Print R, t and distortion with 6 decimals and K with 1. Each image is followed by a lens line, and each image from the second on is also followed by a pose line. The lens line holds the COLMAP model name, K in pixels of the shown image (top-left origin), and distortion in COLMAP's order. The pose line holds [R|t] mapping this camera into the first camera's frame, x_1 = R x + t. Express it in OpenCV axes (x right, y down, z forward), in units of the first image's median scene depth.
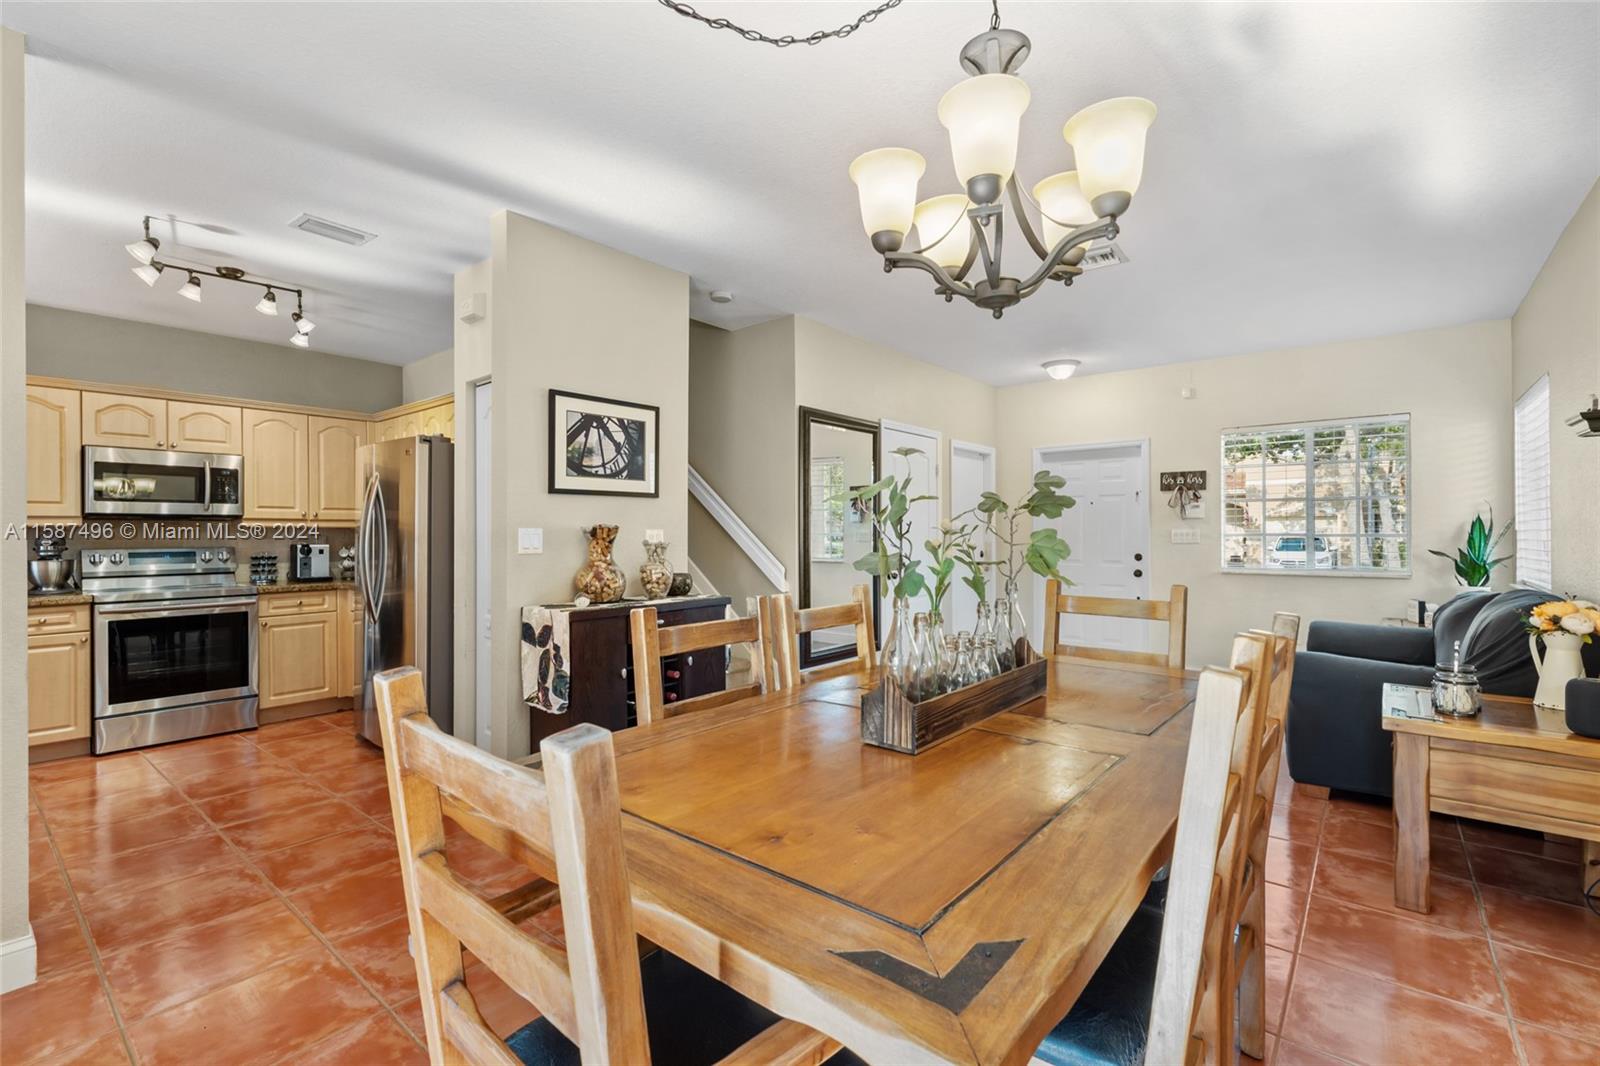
lens RADIAL K [[709.7, 0, 805.8], [0, 709.7, 530.2], [0, 0, 1]] dist [-0.003029, -0.000683]
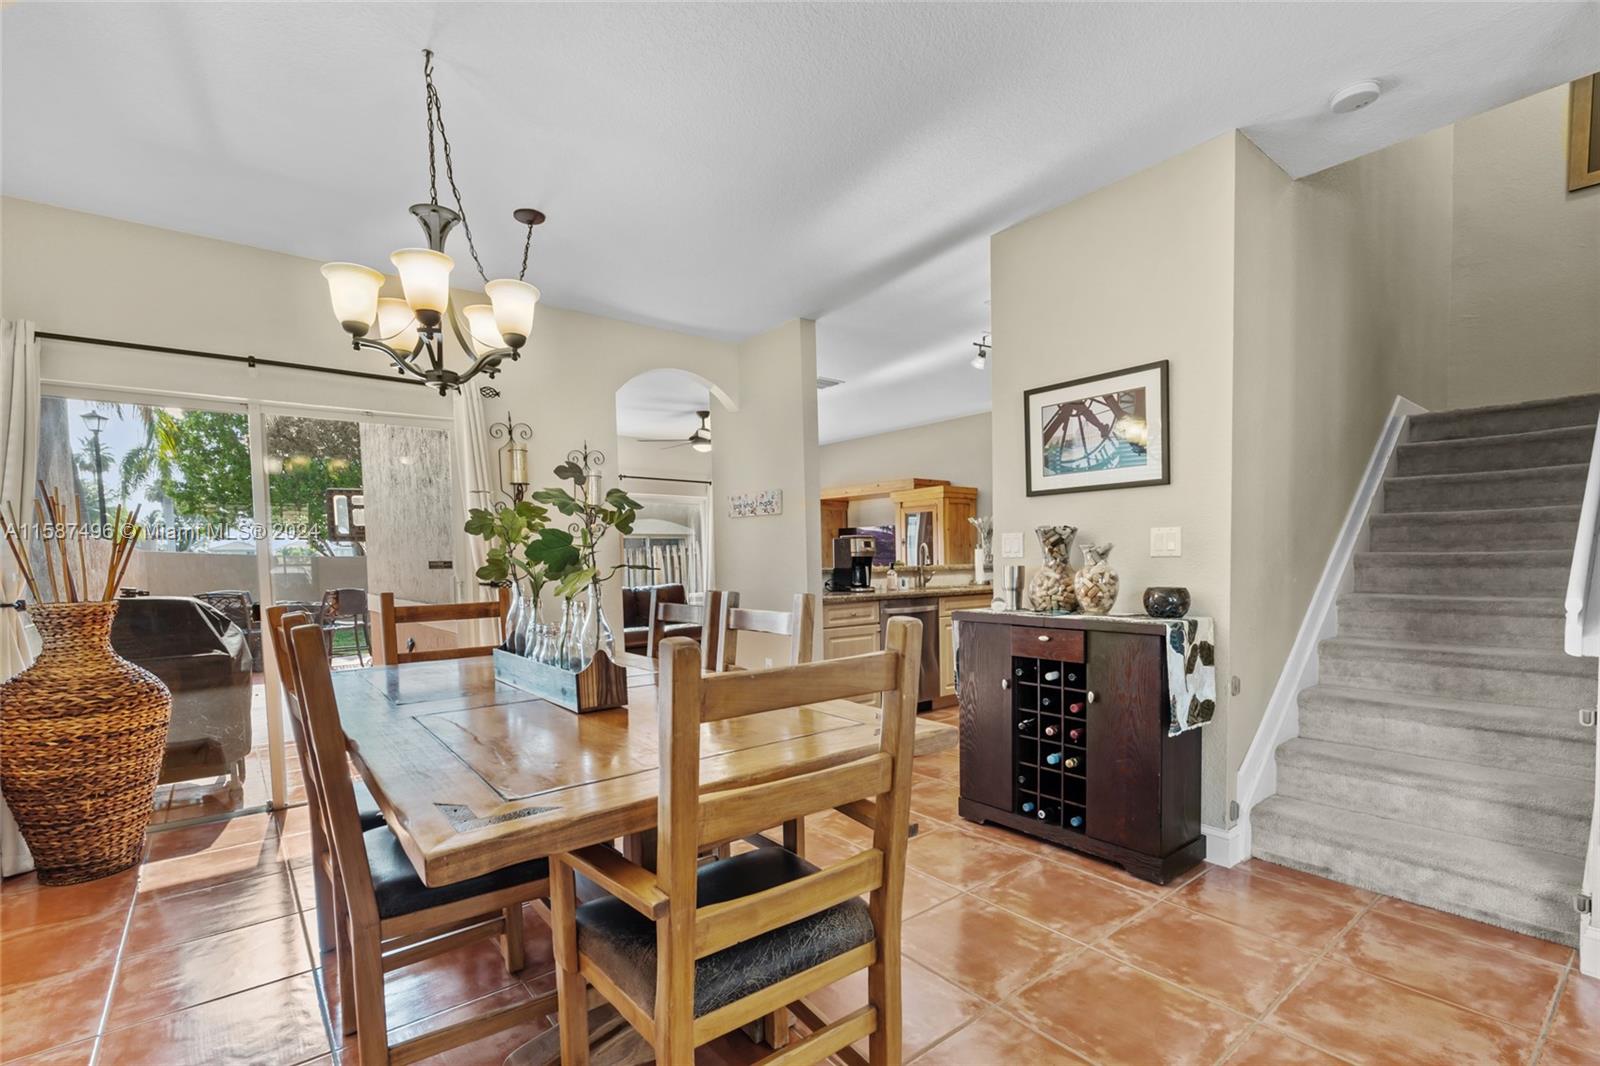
lens RADIAL K [[709.7, 0, 788.5], [0, 709.7, 603.6], [0, 0, 1]] dist [-0.003029, -0.000683]
pose [[-0.227074, 0.068367, -0.971475, 0.496242], [0.022266, 0.997637, 0.065004, 0.018571], [0.973623, -0.006871, -0.228059, 0.632813]]
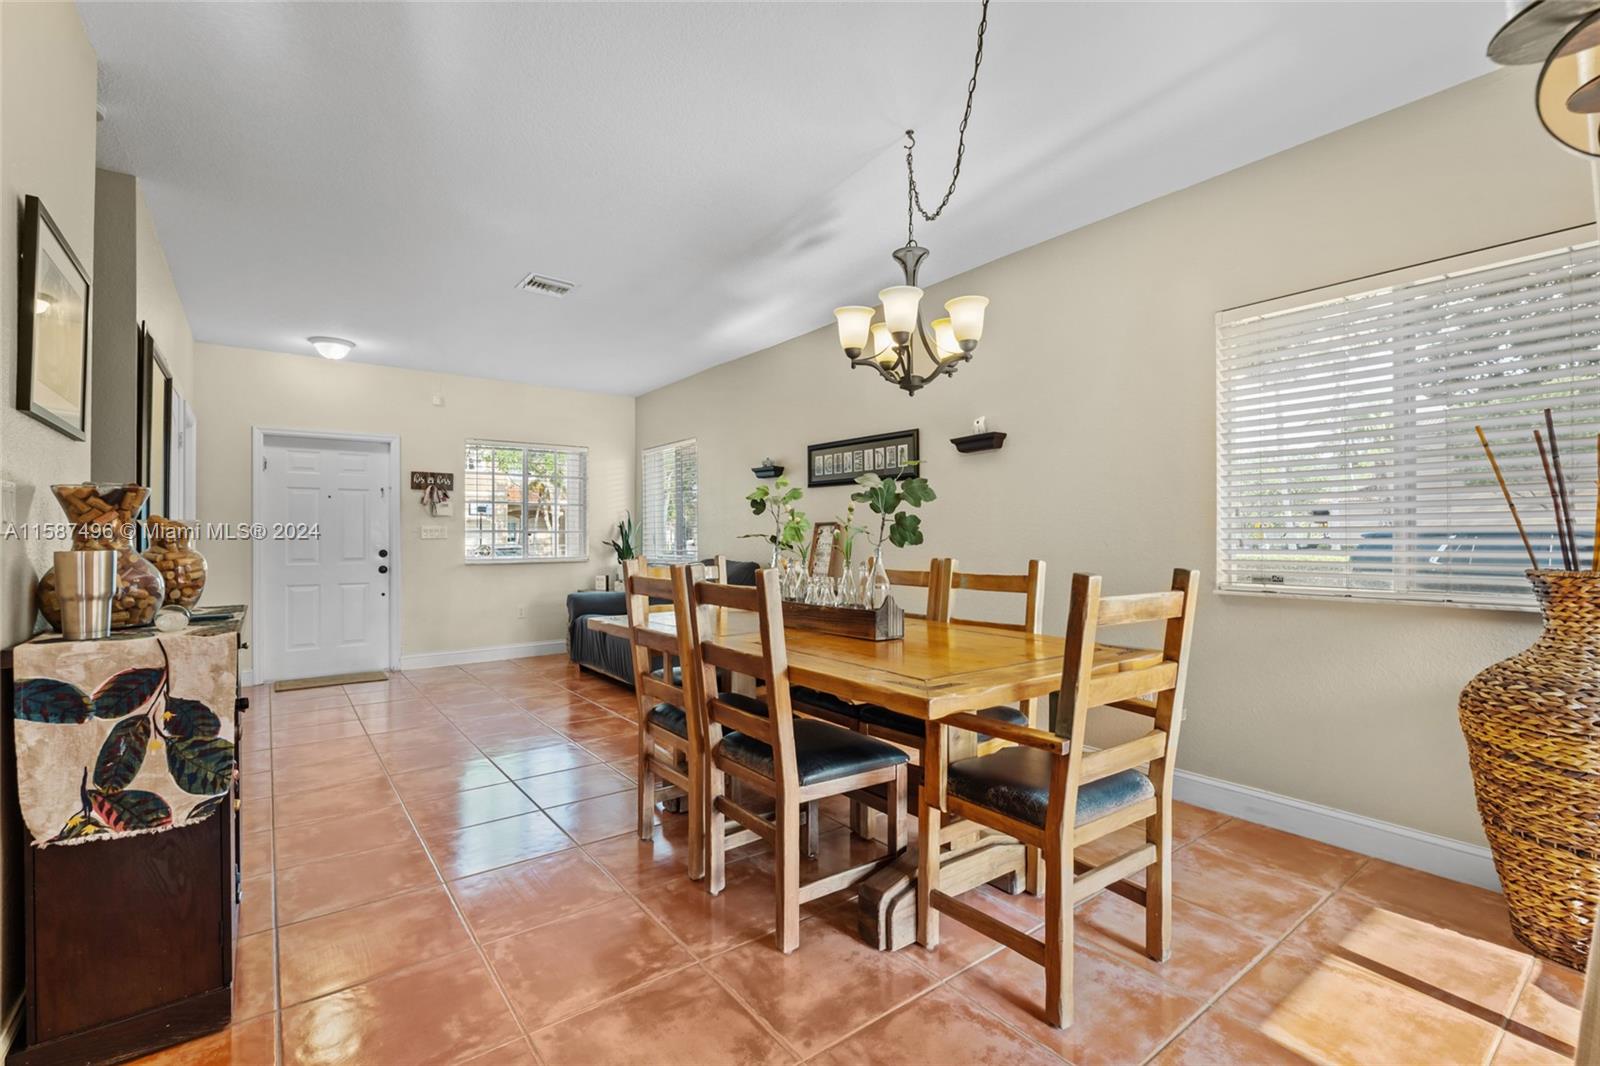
lens RADIAL K [[709.7, 0, 799.0], [0, 709.7, 528.5], [0, 0, 1]] dist [-0.003029, -0.000683]
pose [[0.242882, 0.013111, 0.969967, -0.496577], [0.000542, 0.999907, -0.013651, 0.023308], [-0.970056, 0.003841, 0.242852, 0.258851]]
